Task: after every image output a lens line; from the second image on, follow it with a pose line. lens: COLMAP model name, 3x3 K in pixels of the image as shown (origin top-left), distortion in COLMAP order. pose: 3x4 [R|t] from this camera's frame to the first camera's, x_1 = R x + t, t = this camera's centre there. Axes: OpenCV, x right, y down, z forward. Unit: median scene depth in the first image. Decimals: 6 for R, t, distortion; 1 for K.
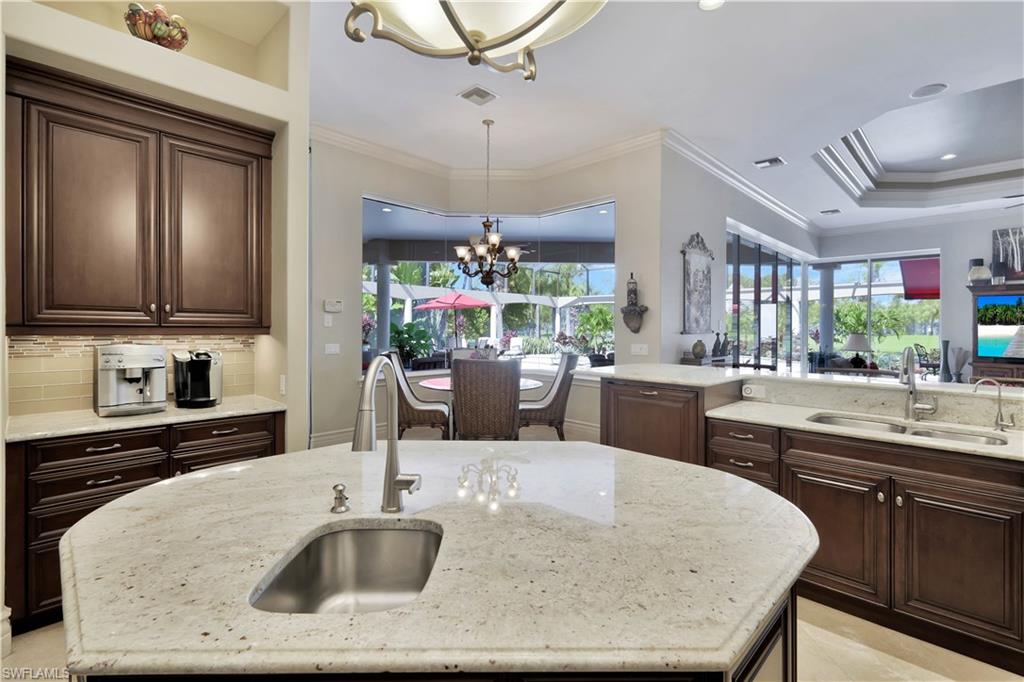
lens RADIAL K [[466.4, 0, 514.7], [0, 466.4, 322.1], [0, 0, 1]] dist [-0.004611, 0.000315]
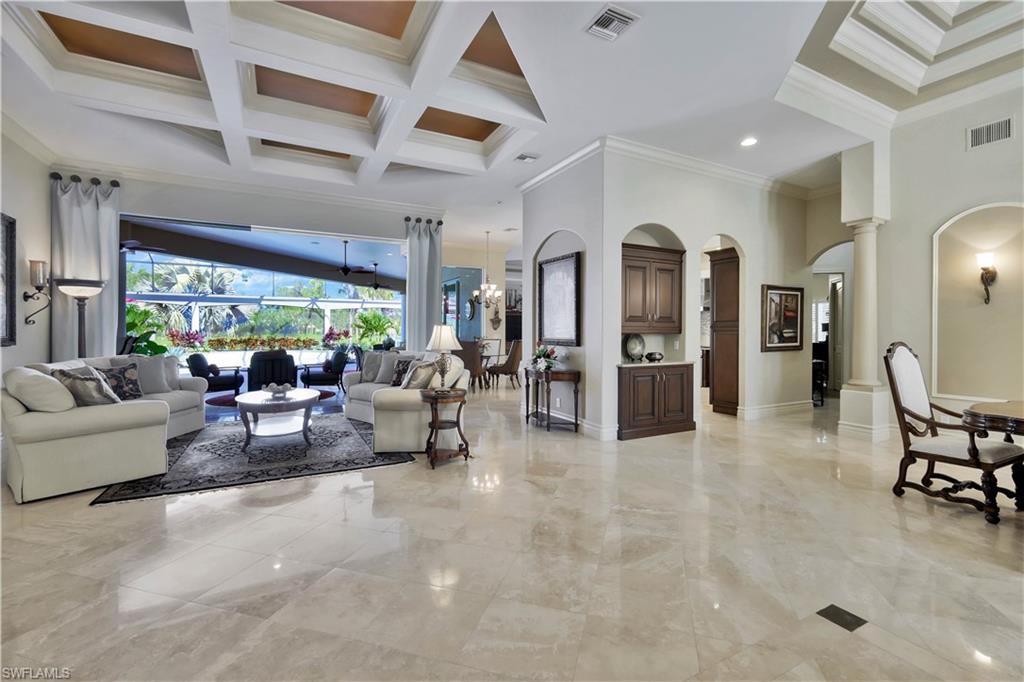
lens RADIAL K [[446.2, 0, 516.9], [0, 446.2, 332.0], [0, 0, 1]] dist [0.000160, 0.000881]
pose [[0.292067, -0.011114, 0.956333, -1.205137], [-0.007835, 0.999871, 0.014012, 0.000780], [-0.956366, -0.011585, 0.291942, 0.157135]]
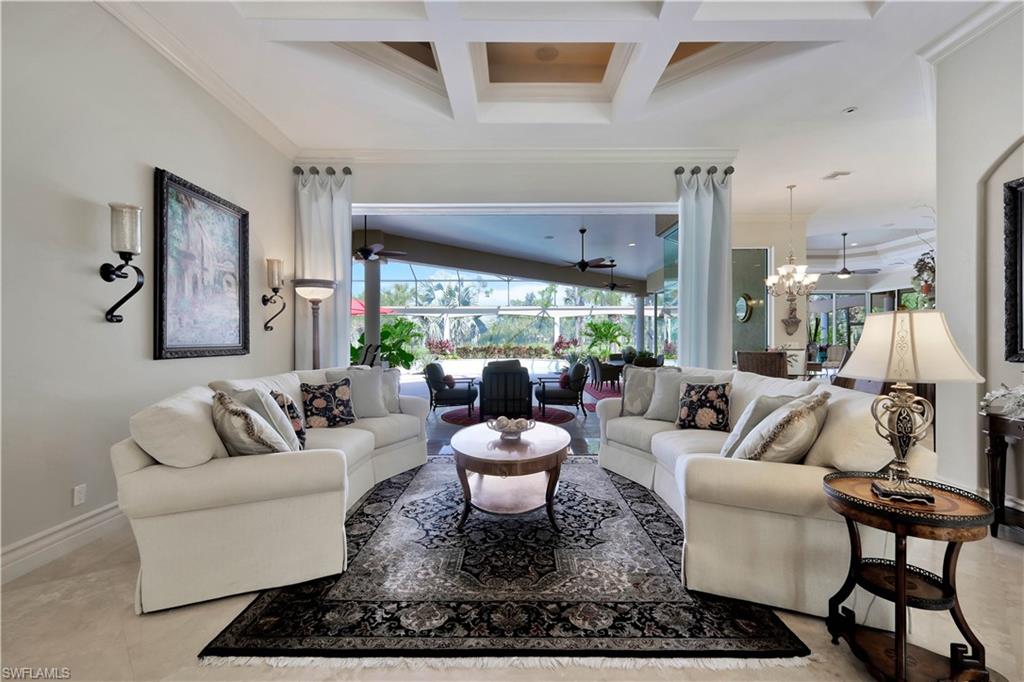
lens RADIAL K [[446.2, 0, 515.9], [0, 446.2, 341.4], [0, 0, 1]] dist [0.000160, 0.000881]
pose [[0.704399, -0.014040, 0.709665, -0.977109], [0.003317, 0.999859, 0.016489, 0.009785], [-0.709796, -0.009260, 0.704346, 0.381057]]
